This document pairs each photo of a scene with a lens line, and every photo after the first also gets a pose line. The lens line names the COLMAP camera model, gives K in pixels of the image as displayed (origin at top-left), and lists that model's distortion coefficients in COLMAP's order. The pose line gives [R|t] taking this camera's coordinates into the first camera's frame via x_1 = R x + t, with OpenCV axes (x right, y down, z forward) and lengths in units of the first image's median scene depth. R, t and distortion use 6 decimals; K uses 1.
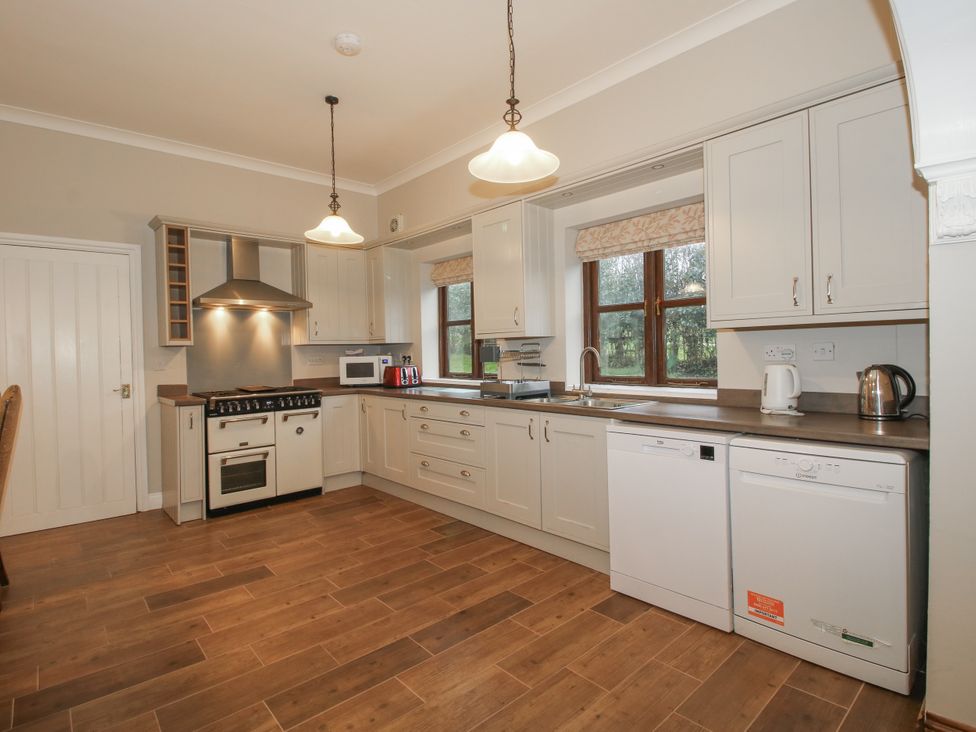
lens RADIAL K [[512.5, 0, 482.9], [0, 512.5, 355.8], [0, 0, 1]] dist [0.020150, -0.028958]
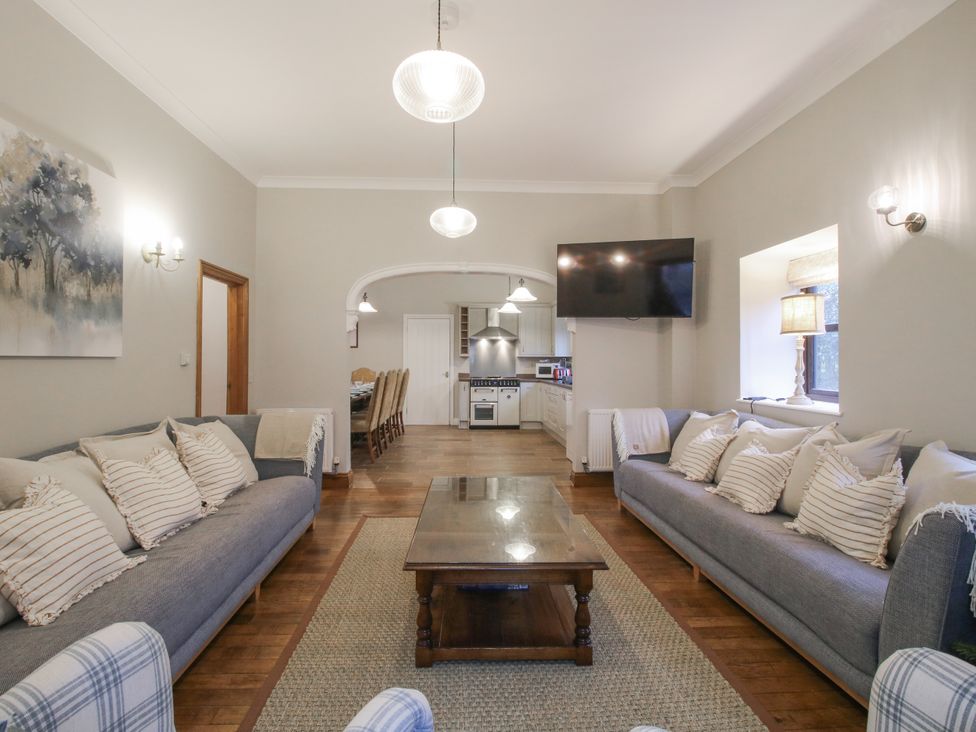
lens RADIAL K [[512.5, 0, 482.9], [0, 512.5, 355.8], [0, 0, 1]] dist [0.020150, -0.028958]
pose [[0.784433, 0.019055, -0.619921, 0.910163], [-0.028449, 0.999581, -0.005274, -0.012722], [0.619561, 0.021774, 0.784647, -0.777154]]
